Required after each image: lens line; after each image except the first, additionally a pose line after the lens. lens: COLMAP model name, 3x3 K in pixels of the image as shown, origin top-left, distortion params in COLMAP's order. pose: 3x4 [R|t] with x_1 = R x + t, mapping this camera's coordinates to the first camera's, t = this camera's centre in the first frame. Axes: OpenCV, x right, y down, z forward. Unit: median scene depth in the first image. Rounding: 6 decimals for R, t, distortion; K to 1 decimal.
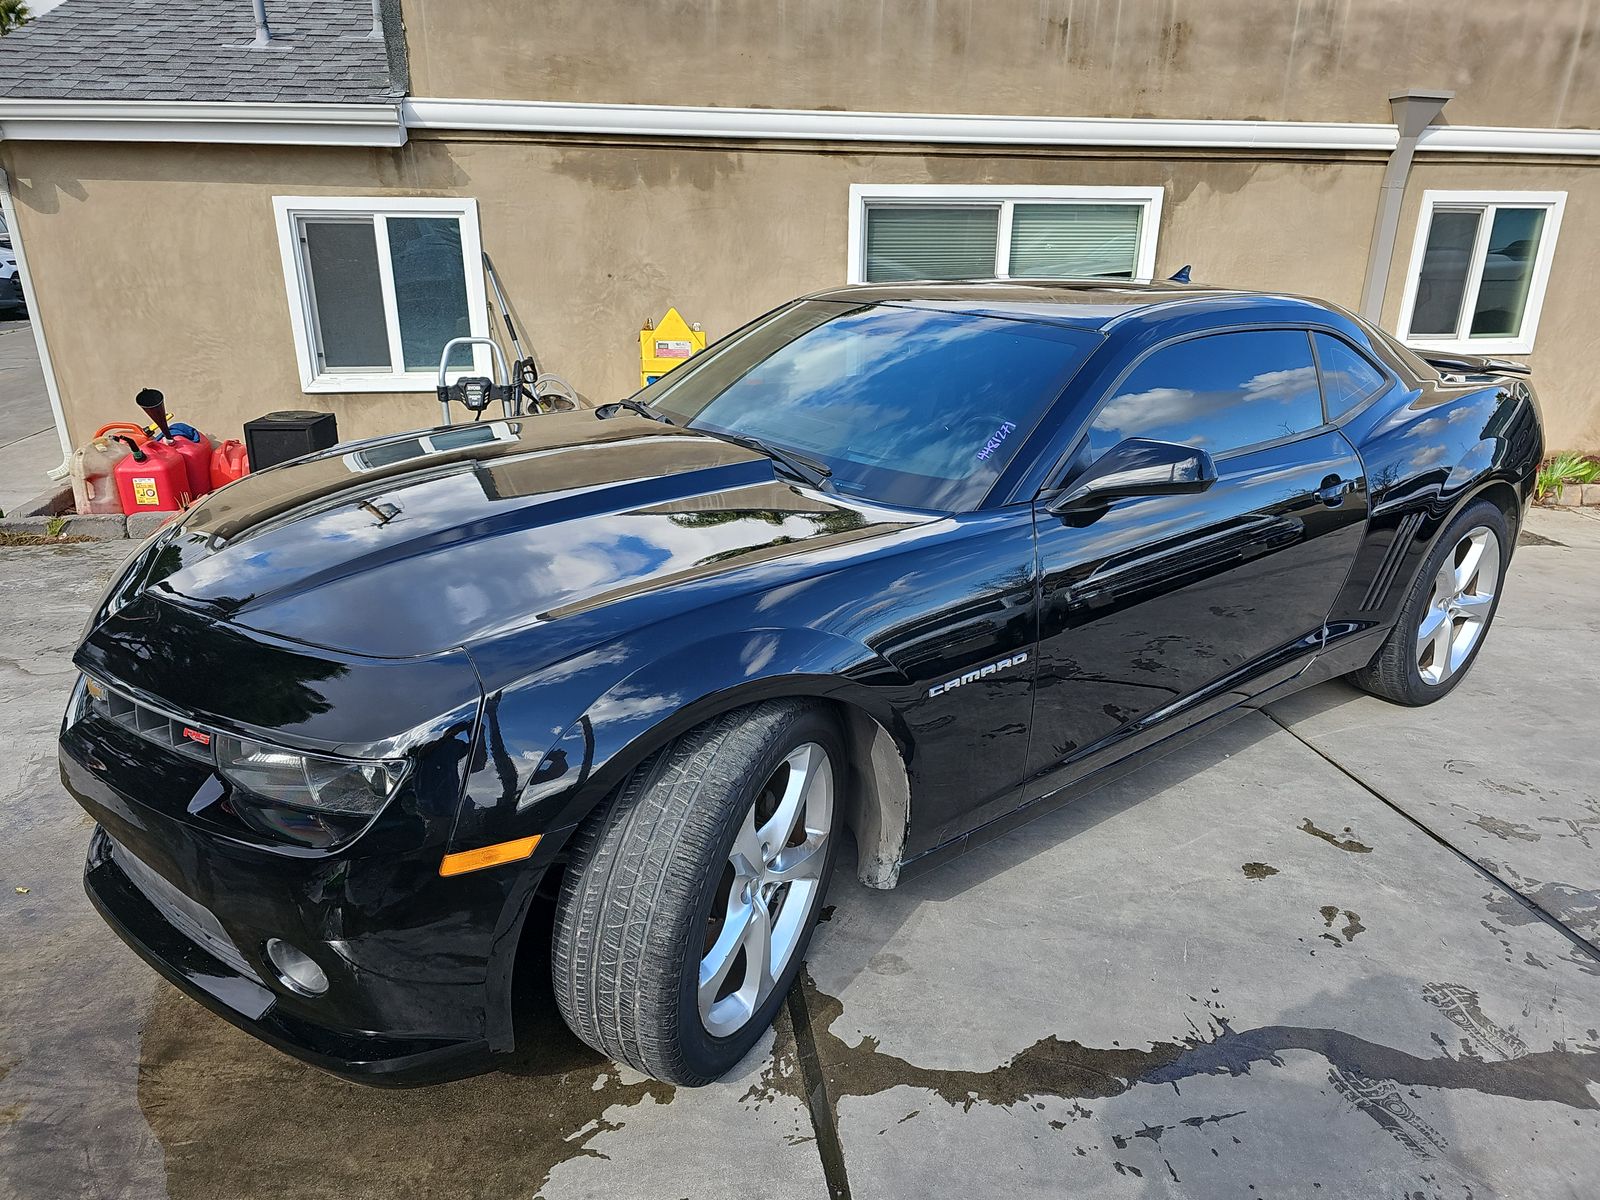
lens RADIAL K [[1048.5, 0, 812.3], [0, 1048.5, 603.1], [0, 0, 1]] dist [0.043546, -0.039699]
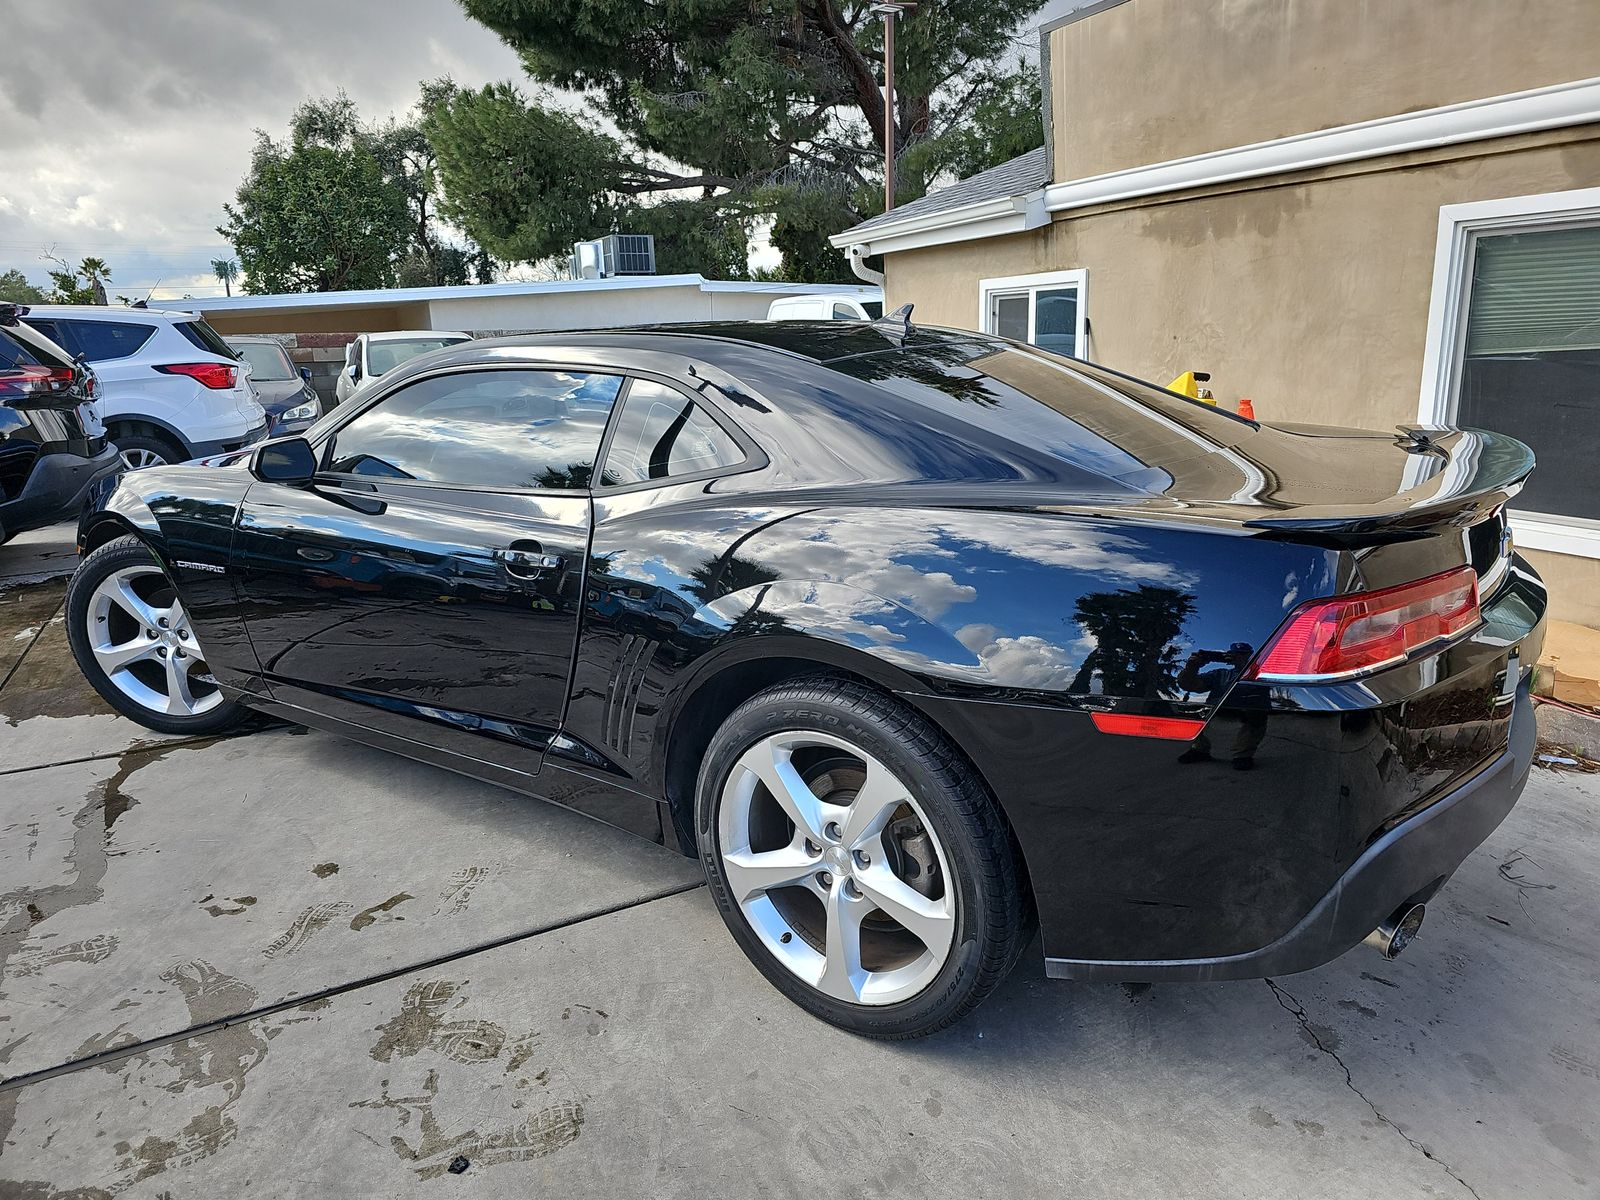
lens RADIAL K [[1048.5, 0, 812.3], [0, 1048.5, 603.1], [0, 0, 1]] dist [0.043546, -0.039699]
pose [[0.297129, 0.224030, -0.928184, 0.637403], [-0.291431, 0.946979, 0.135274, -0.120377], [0.909276, 0.230308, 0.346664, 0.437398]]
